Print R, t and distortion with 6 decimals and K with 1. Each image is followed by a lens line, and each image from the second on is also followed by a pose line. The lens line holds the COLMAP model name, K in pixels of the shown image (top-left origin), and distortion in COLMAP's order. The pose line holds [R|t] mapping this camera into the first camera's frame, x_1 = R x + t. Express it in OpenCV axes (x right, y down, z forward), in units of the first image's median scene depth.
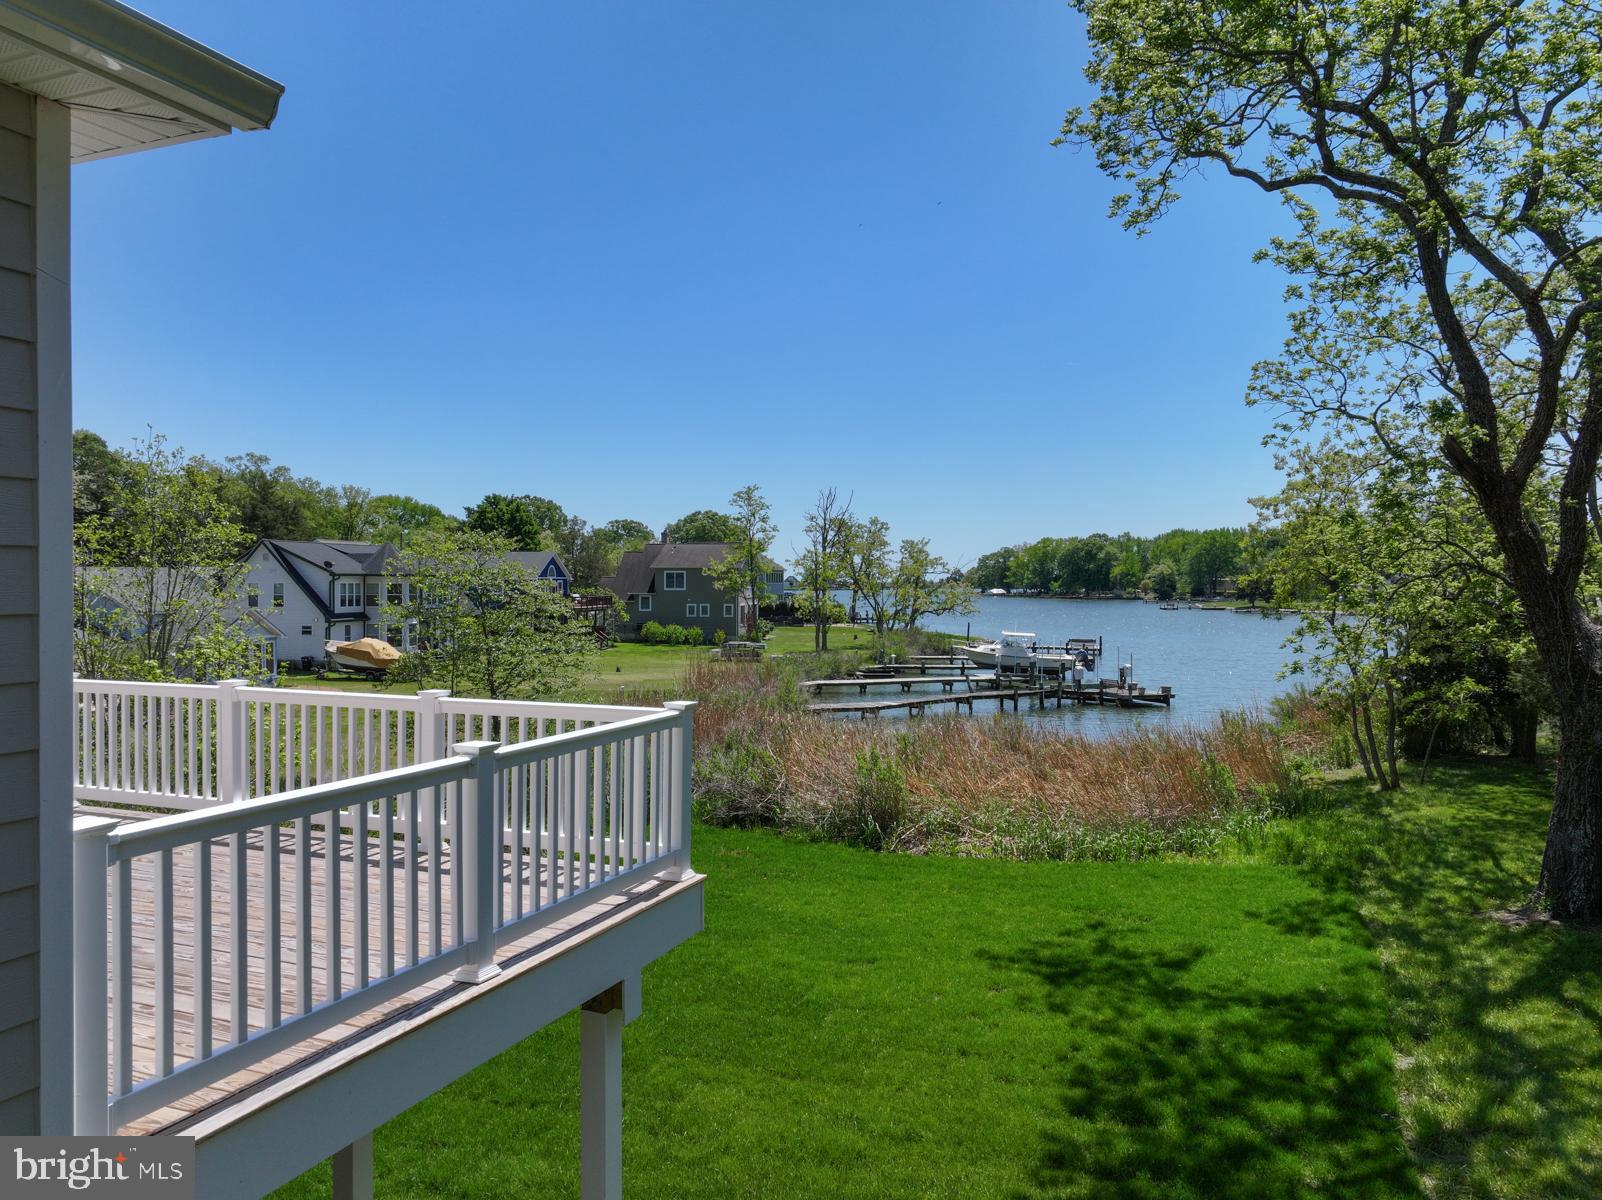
lens RADIAL K [[1118.0, 0, 801.0], [0, 1118.0, 600.0], [0, 0, 1]] dist [0.002466, -0.000849]
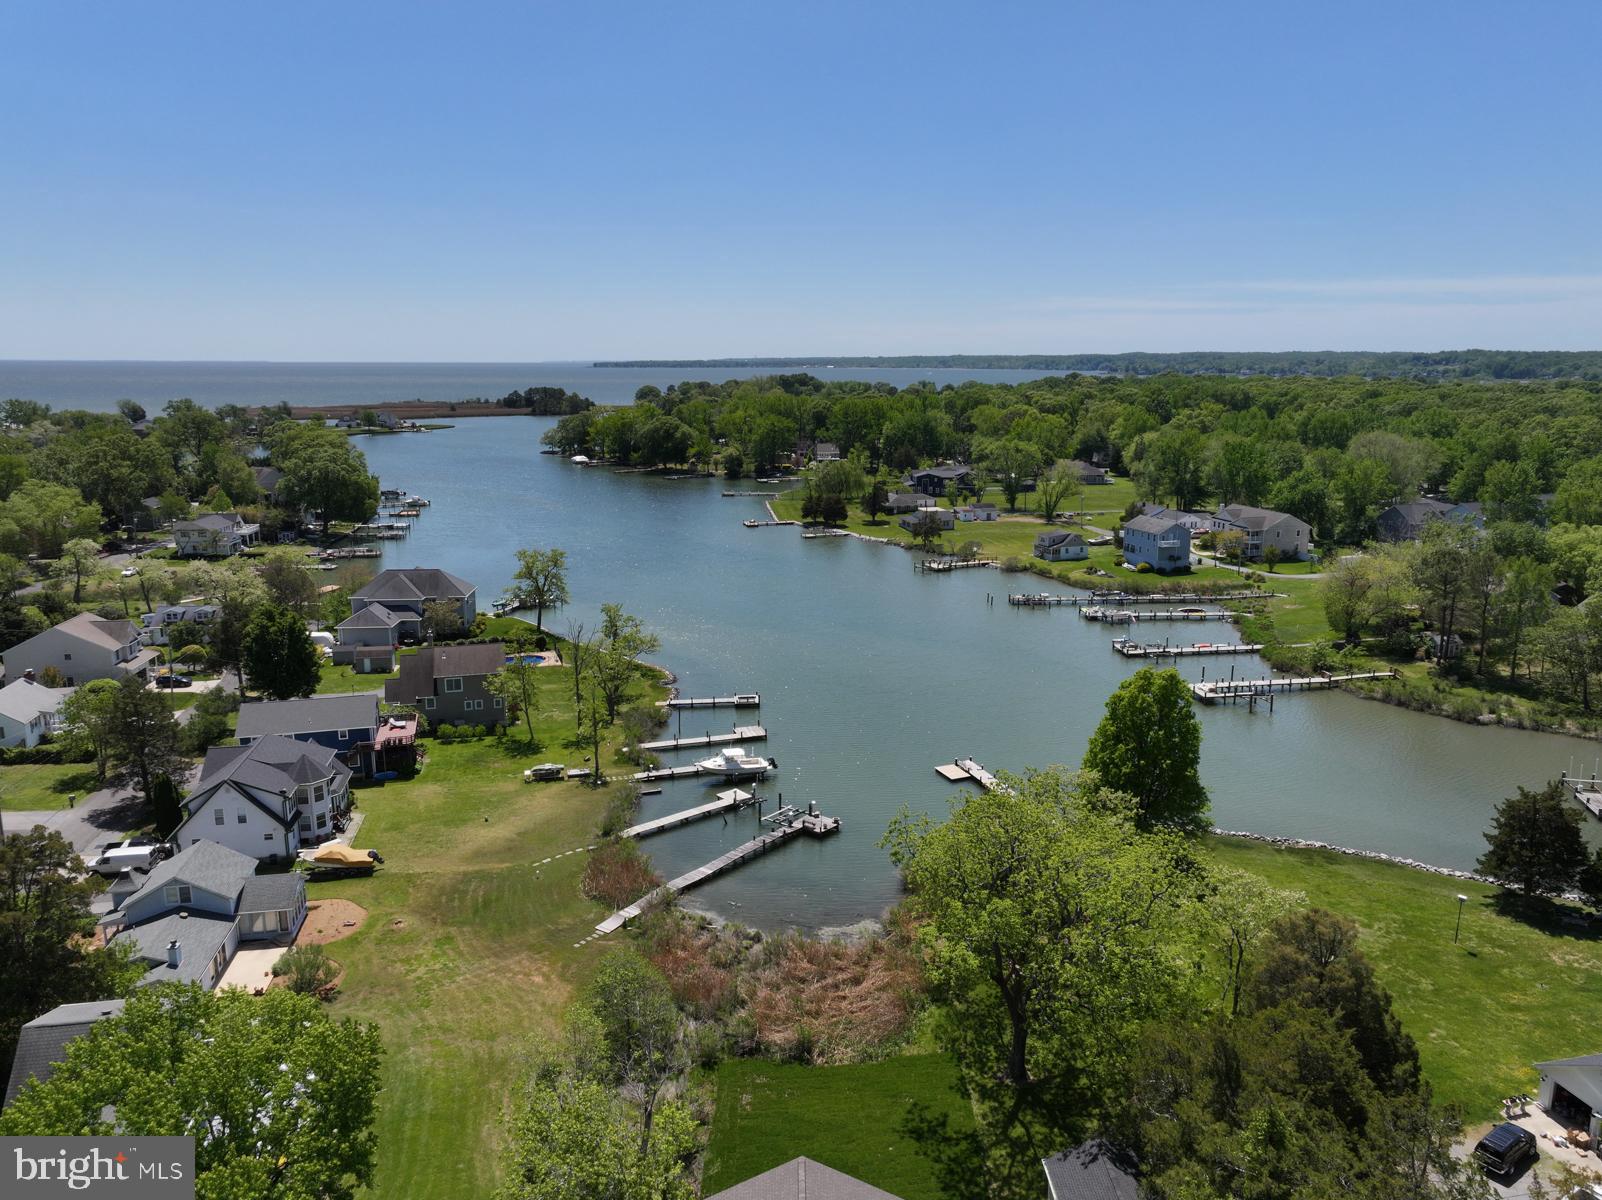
lens RADIAL K [[1135.5, 0, 847.1], [0, 1135.5, 601.7], [0, 0, 1]] dist [-0.097703, 0.000223]
pose [[0.900602, -0.091335, 0.424939, -0.258941], [-0.000785, 0.977328, 0.211727, -0.407930], [-0.434643, -0.191016, 0.880113, -0.342426]]
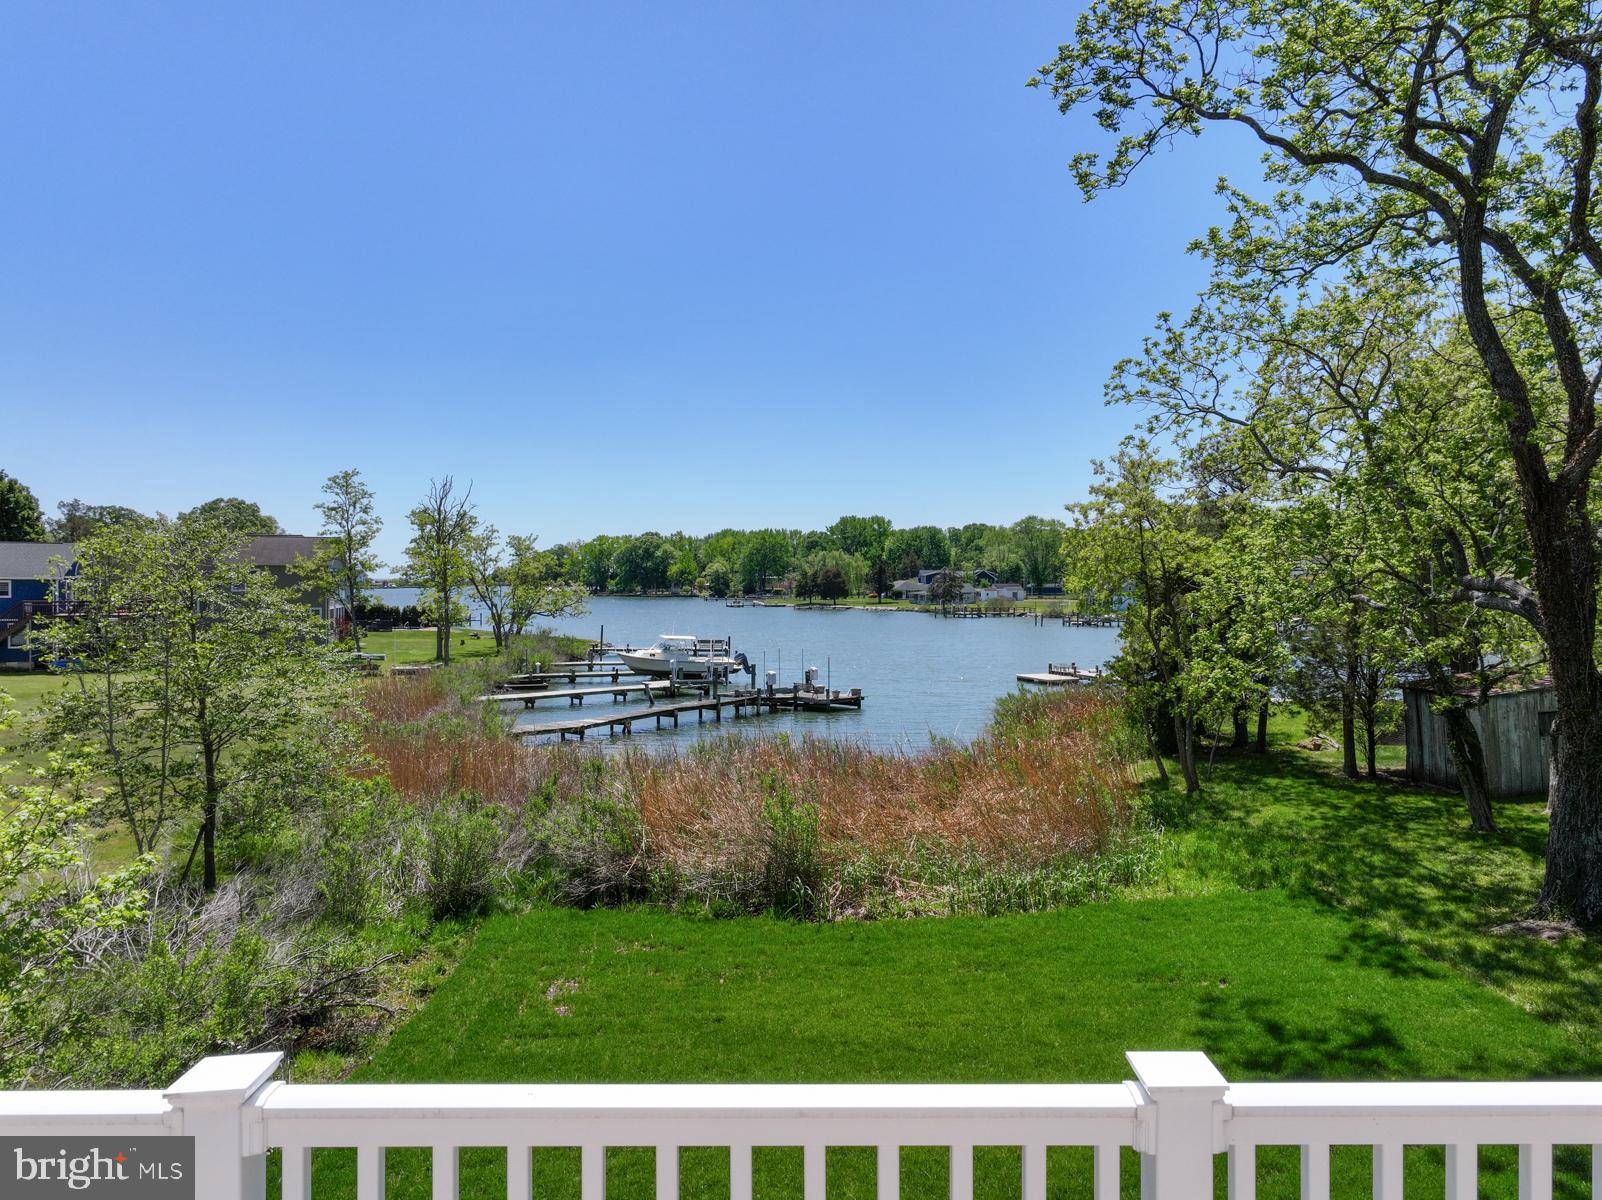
lens RADIAL K [[1118.0, 0, 801.0], [0, 1118.0, 600.0], [0, 0, 1]] dist [0.002466, -0.000849]
pose [[0.915559, -0.007009, 0.402122, -0.073695], [0.005968, 0.999975, 0.003842, -0.003490], [-0.402139, -0.001118, 0.915578, 0.071643]]
